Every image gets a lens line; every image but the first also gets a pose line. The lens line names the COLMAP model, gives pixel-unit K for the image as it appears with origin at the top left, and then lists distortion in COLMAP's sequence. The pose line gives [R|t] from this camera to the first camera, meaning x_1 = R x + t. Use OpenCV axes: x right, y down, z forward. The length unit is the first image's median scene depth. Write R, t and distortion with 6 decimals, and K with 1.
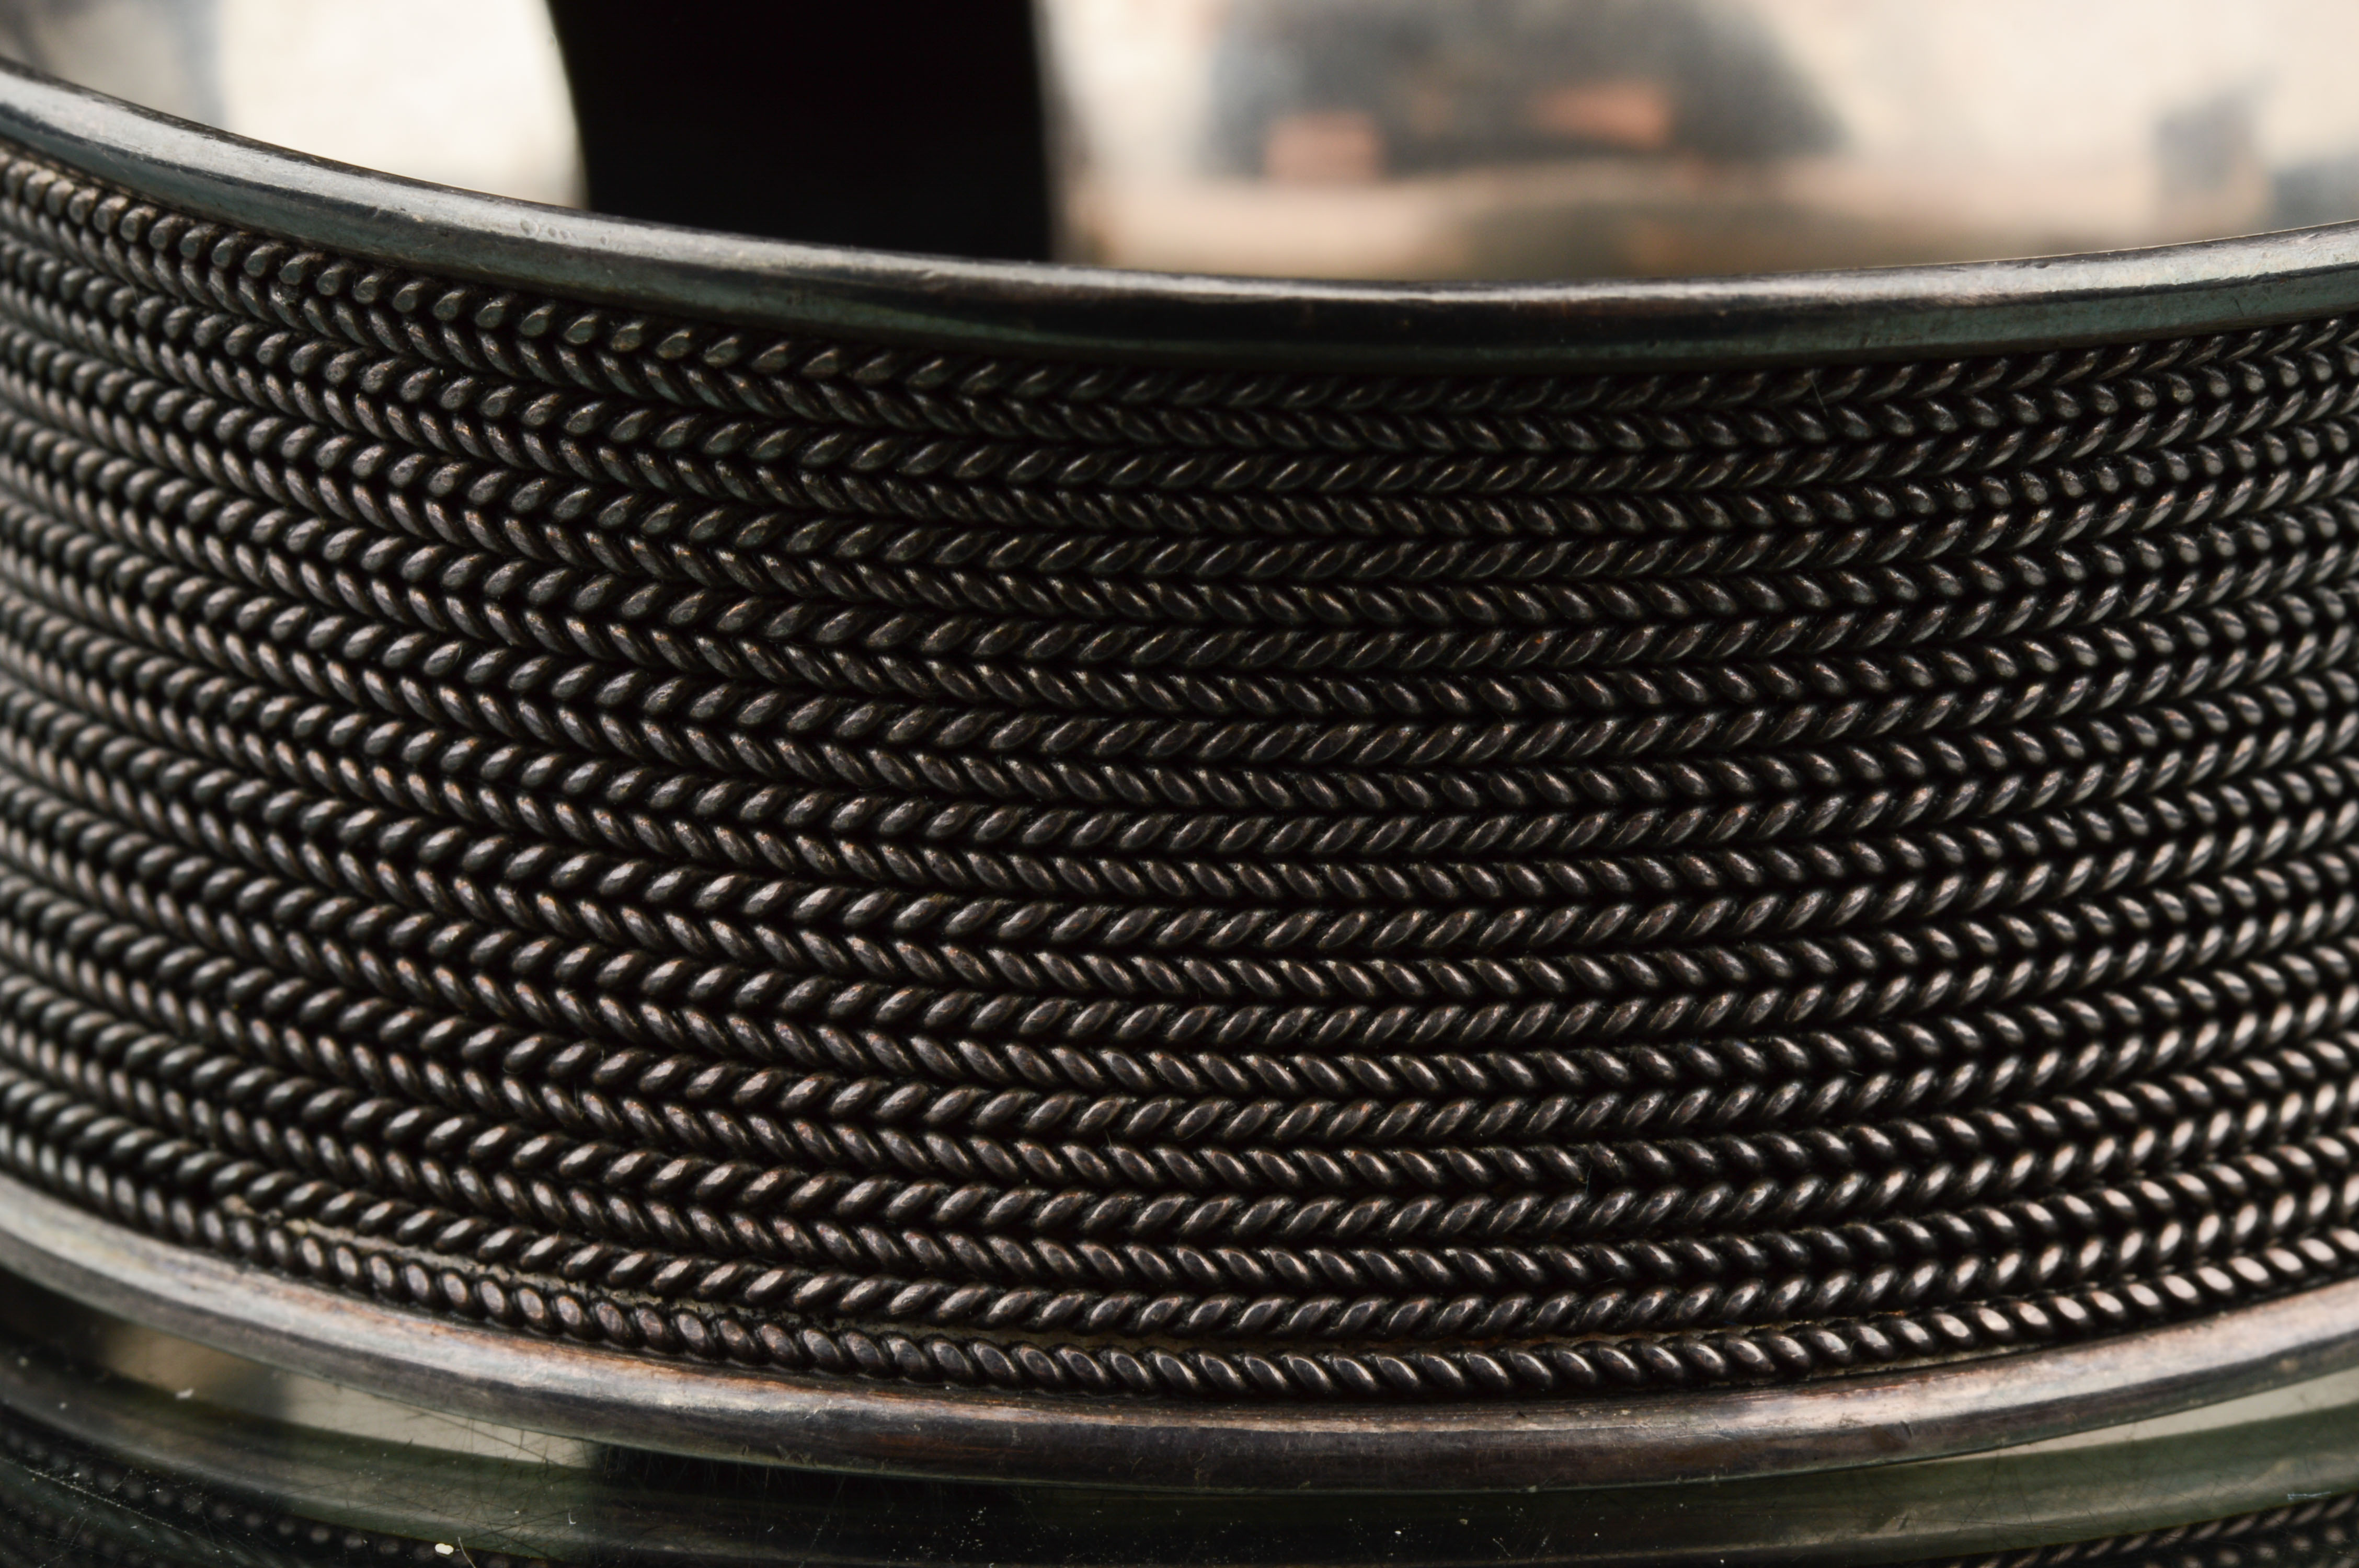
lens RADIAL K [[6909.0, 0, 1172.9], [0, 6909.0, 739.6], [0, 0, 1]] dist [-0.853912, -1.190563]
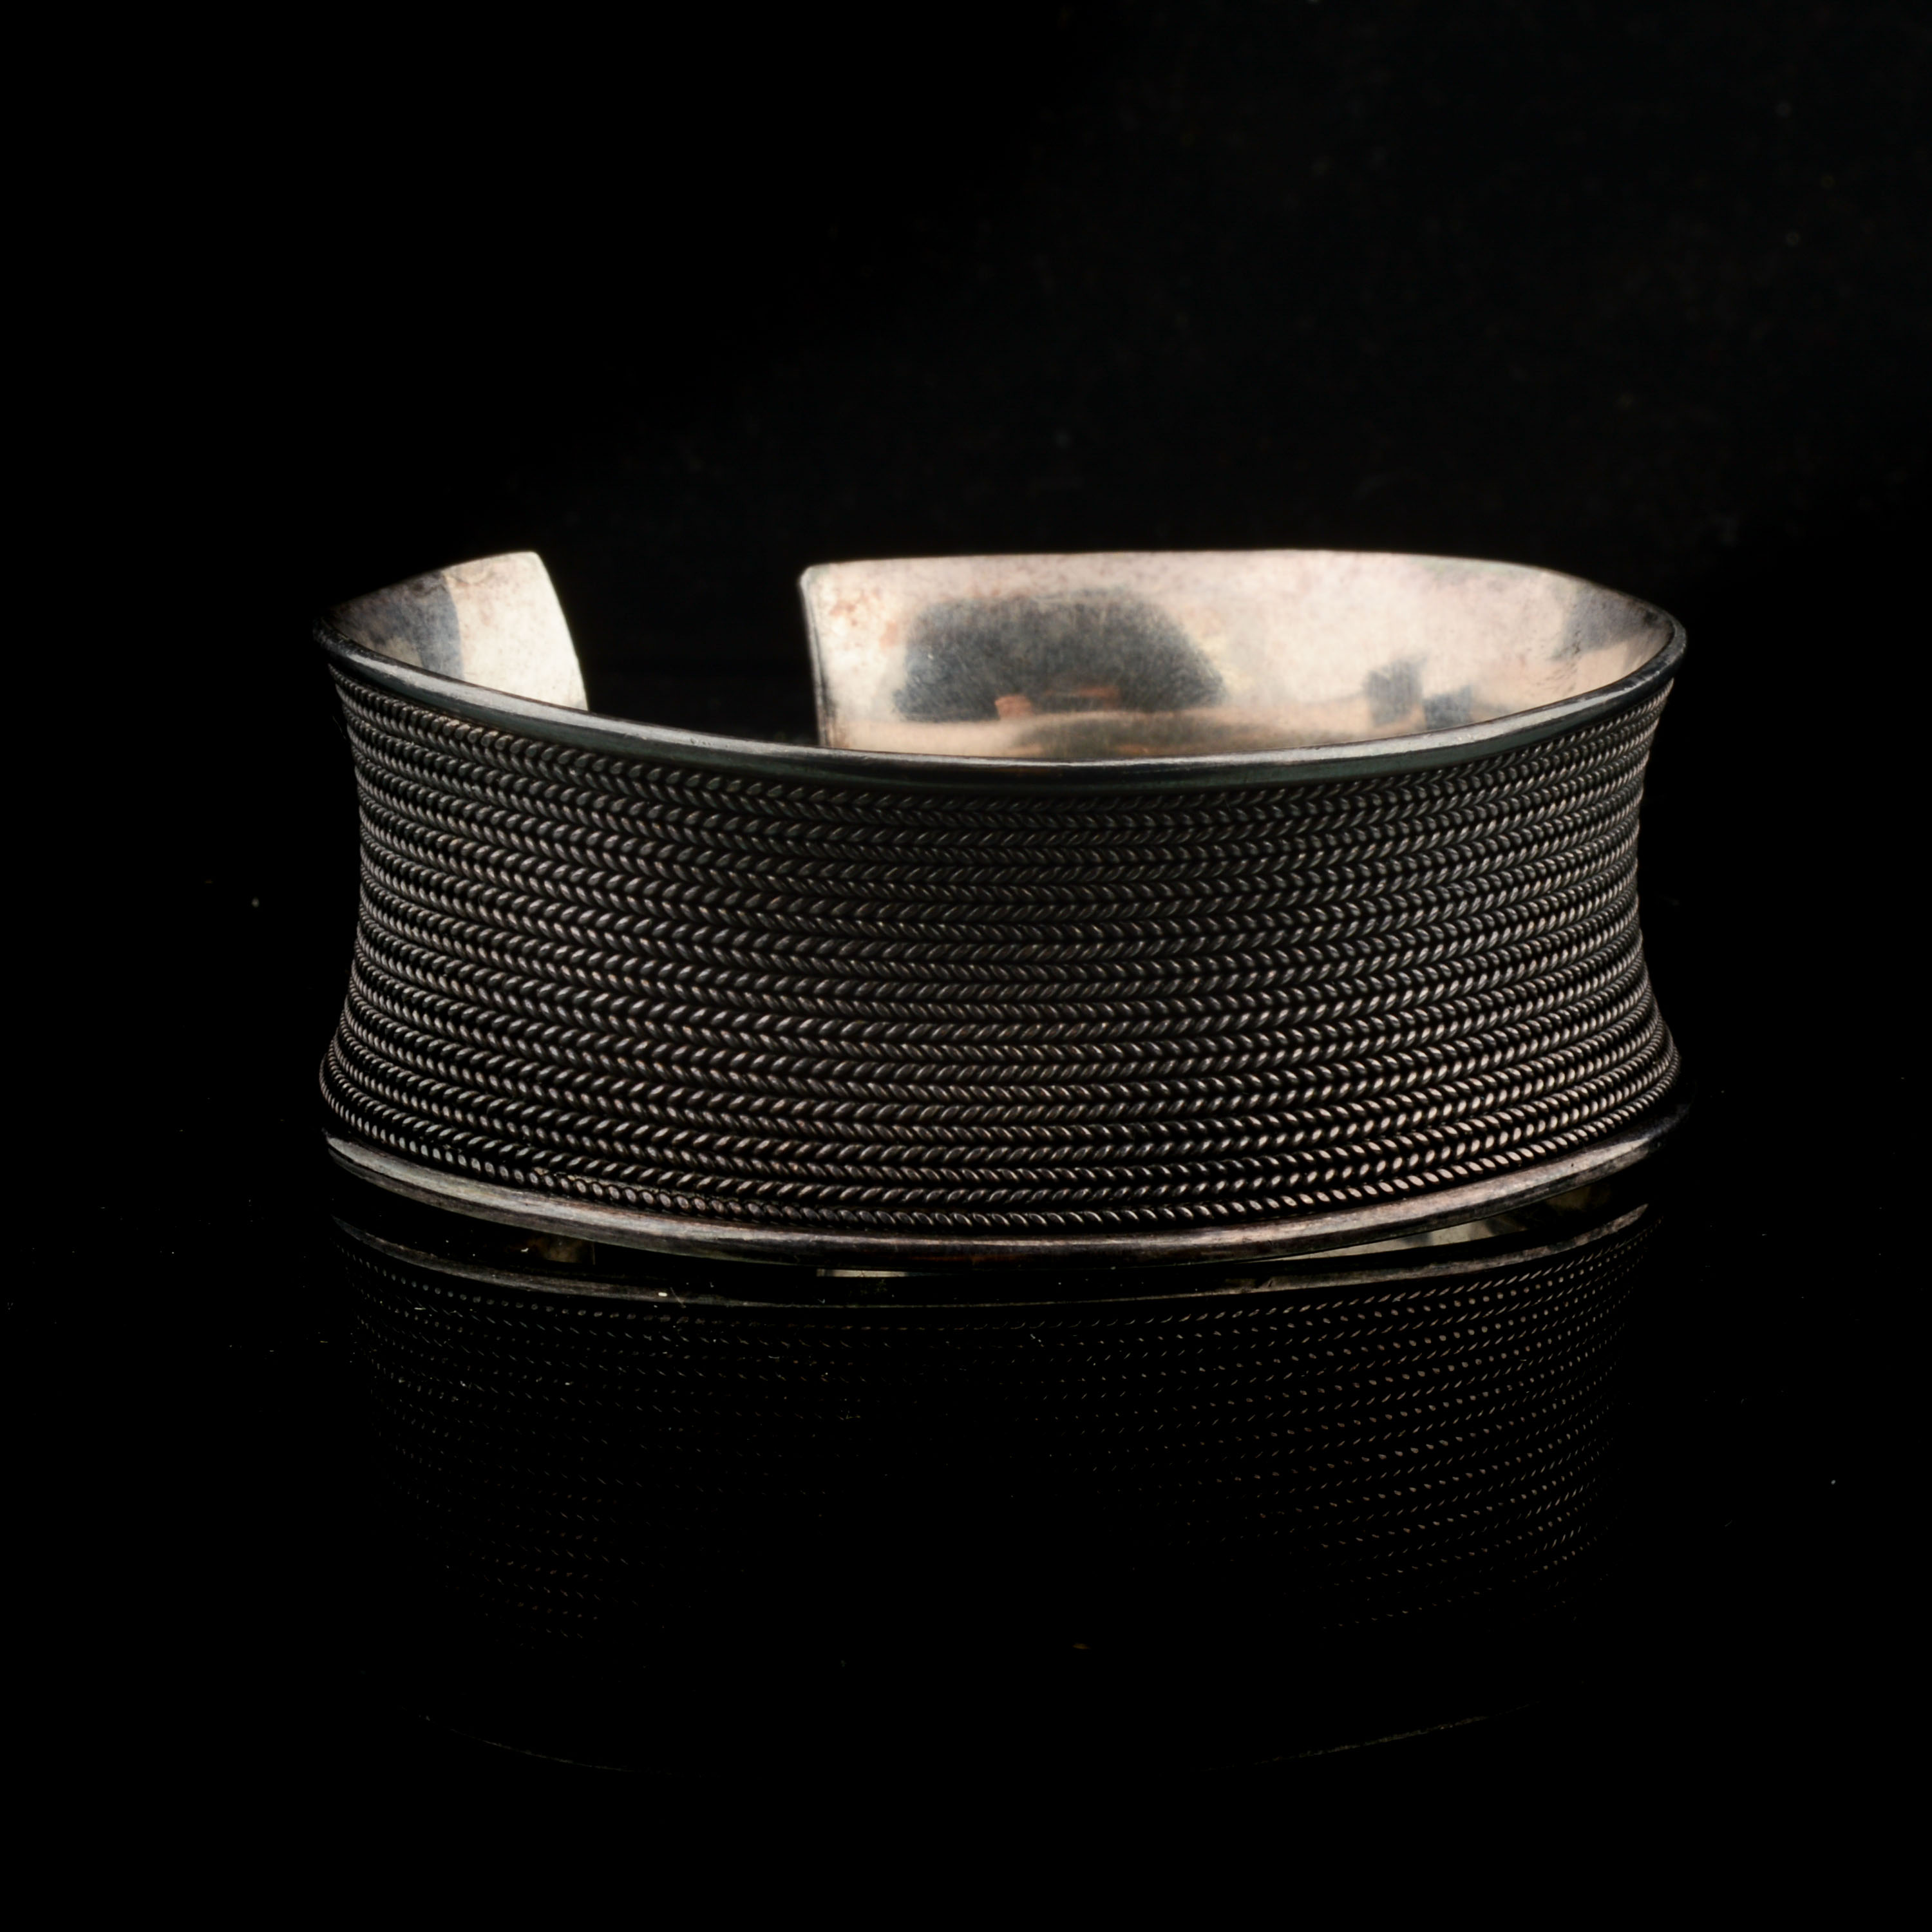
lens RADIAL K [[6791.4, 0, 966.0], [0, 6791.4, 966.0], [0, 0, 1]] dist [-4.370875, 0.247263]
pose [[0.997019, -0.015098, 0.075662, -0.171987], [0.018436, 0.998878, -0.043615, 0.105202], [-0.074919, 0.044880, 0.996179, -1.312320]]
